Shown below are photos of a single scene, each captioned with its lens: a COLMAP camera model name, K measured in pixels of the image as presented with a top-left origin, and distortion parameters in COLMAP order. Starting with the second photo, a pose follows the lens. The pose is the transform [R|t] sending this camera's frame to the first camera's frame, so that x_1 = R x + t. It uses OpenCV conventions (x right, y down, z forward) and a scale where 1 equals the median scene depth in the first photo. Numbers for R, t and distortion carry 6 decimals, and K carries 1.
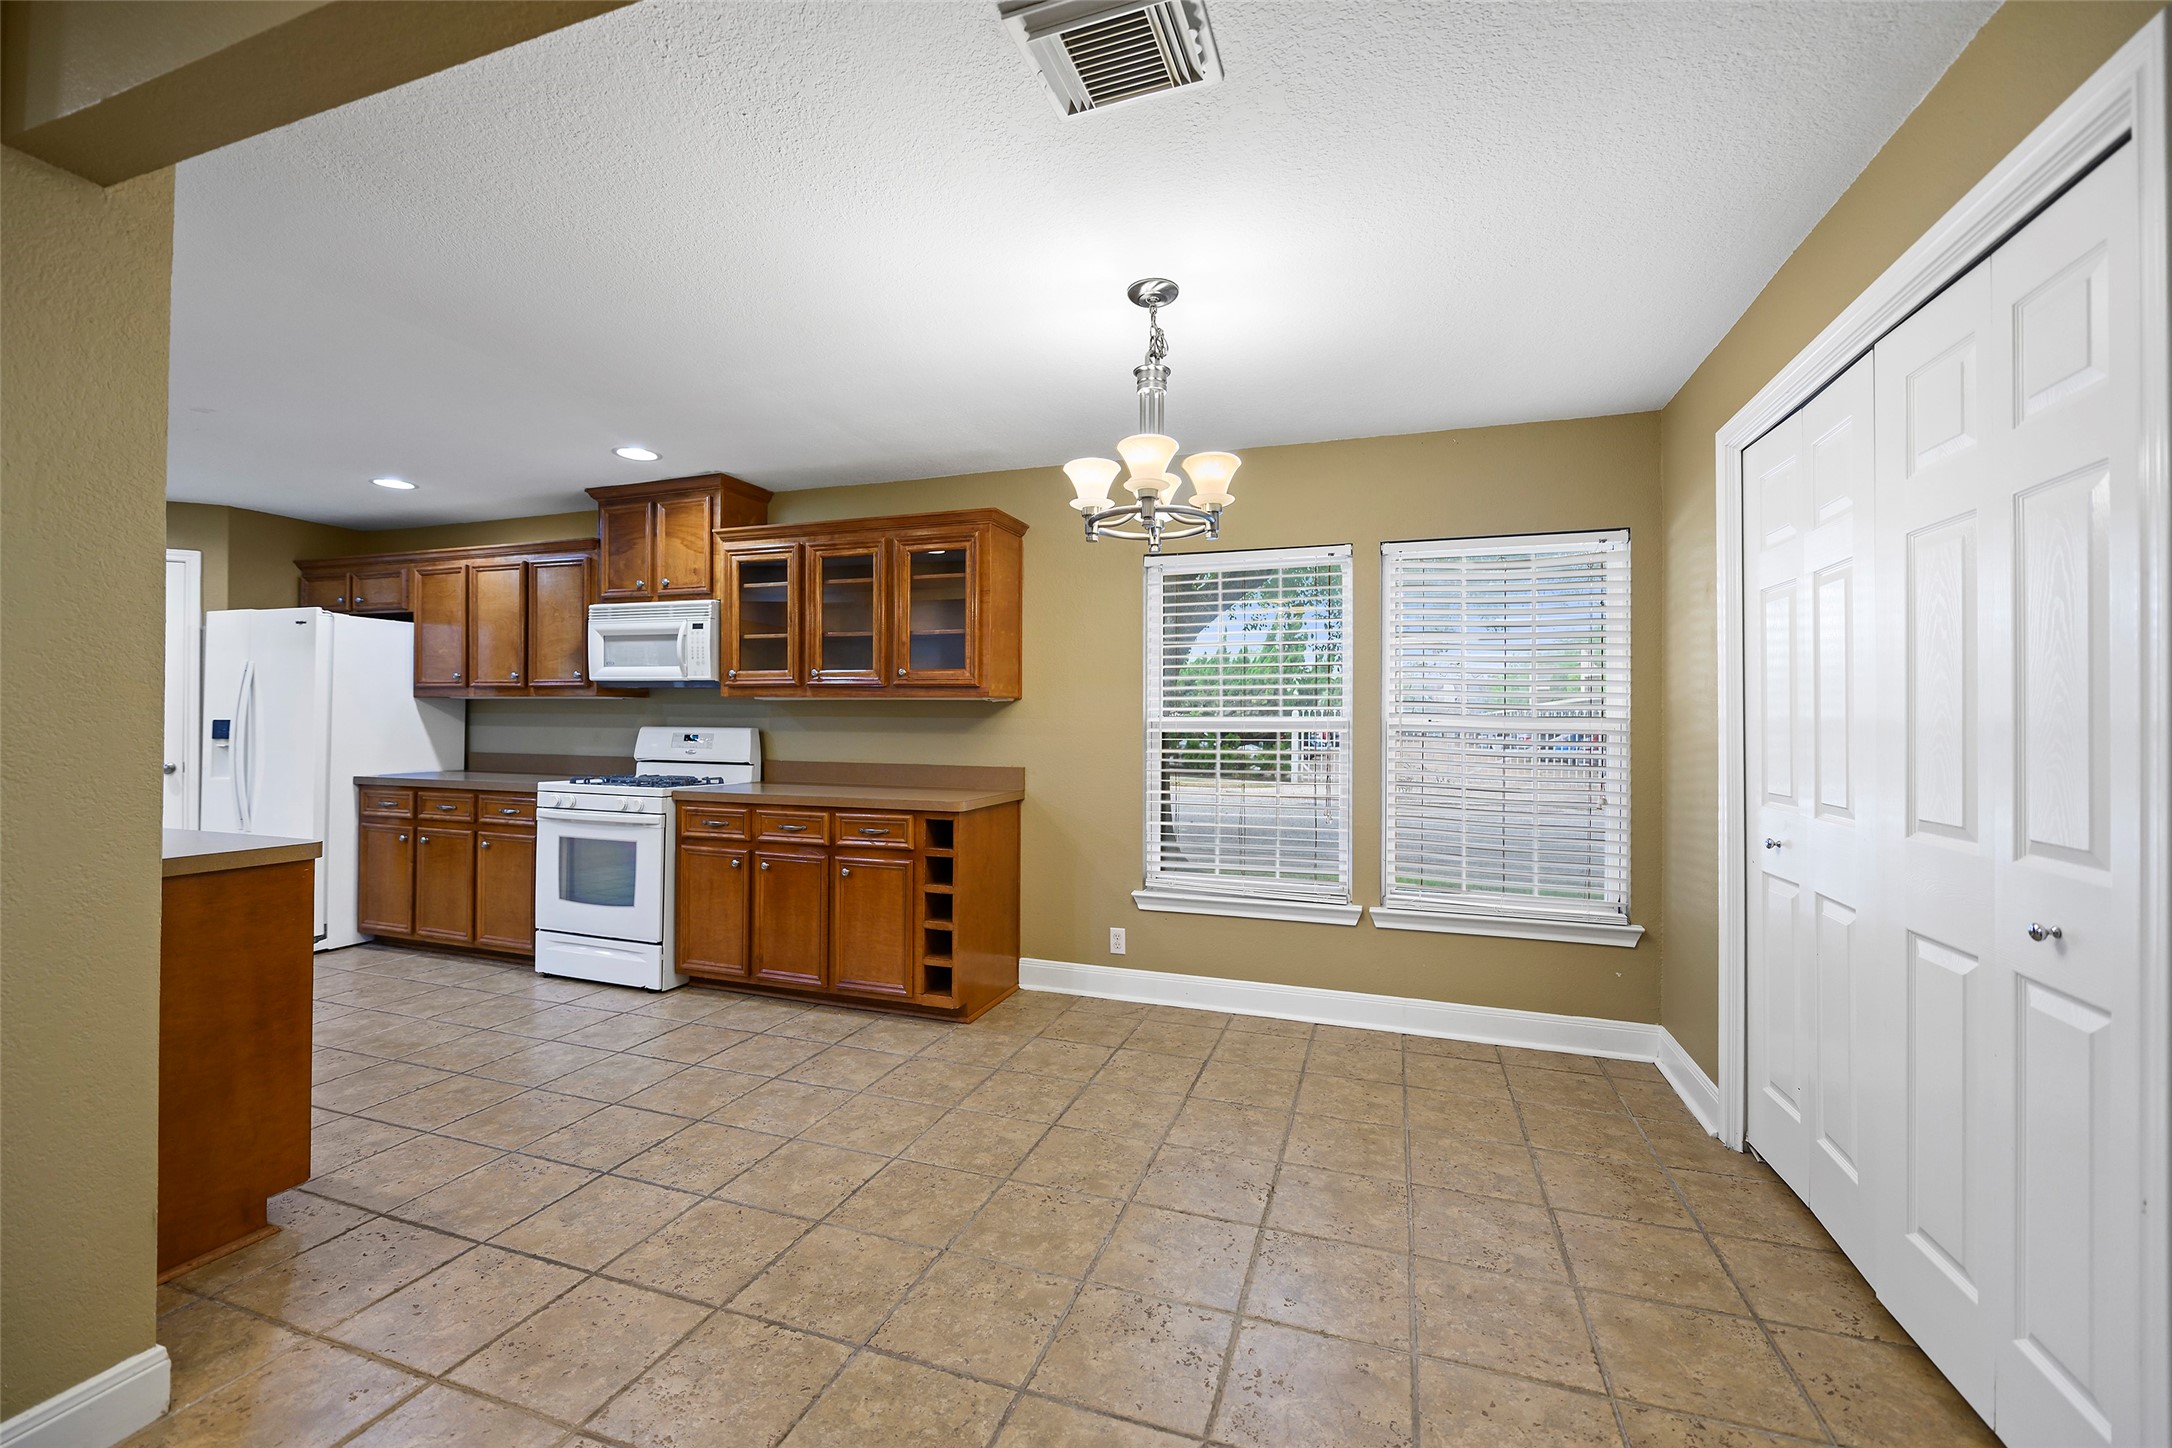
lens RADIAL K [[879.1, 0, 1098.4], [0, 879.1, 713.9], [0, 0, 1]] dist [-0.007359, -0.000334]
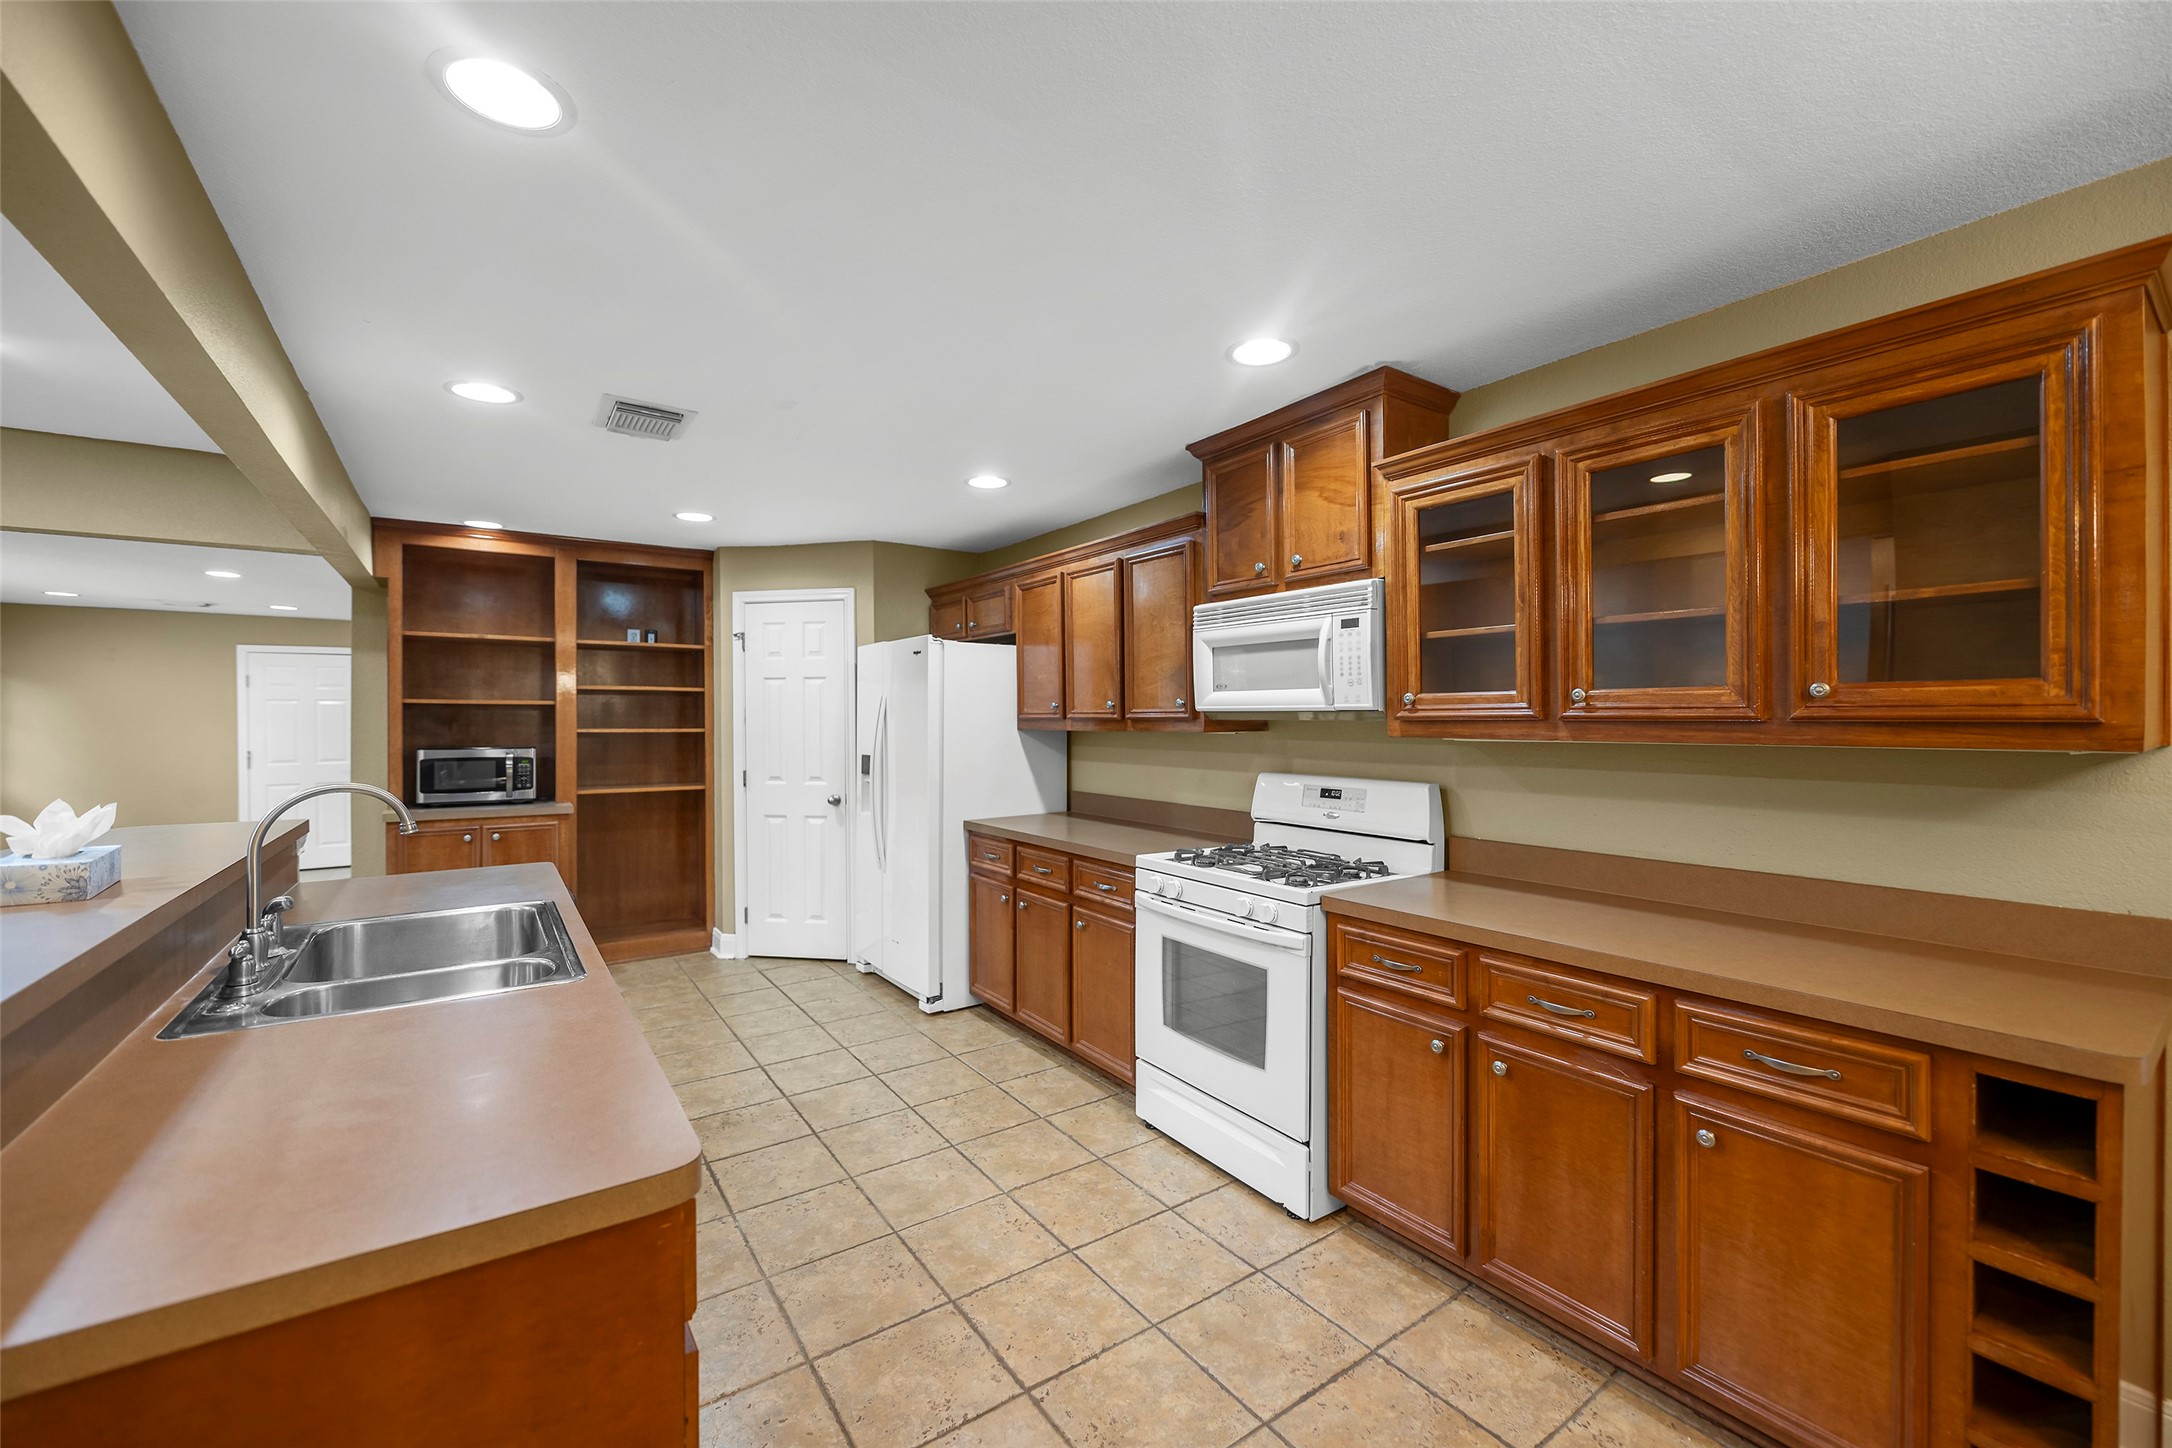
lens RADIAL K [[865.3, 0, 1090.4], [0, 865.3, 721.0], [0, 0, 1]] dist [-0.007630, -0.000139]
pose [[0.807019, -0.009073, -0.590456, -0.263218], [0.014353, 0.999888, 0.004252, -0.038980], [0.590351, -0.011906, 0.807059, 0.428528]]
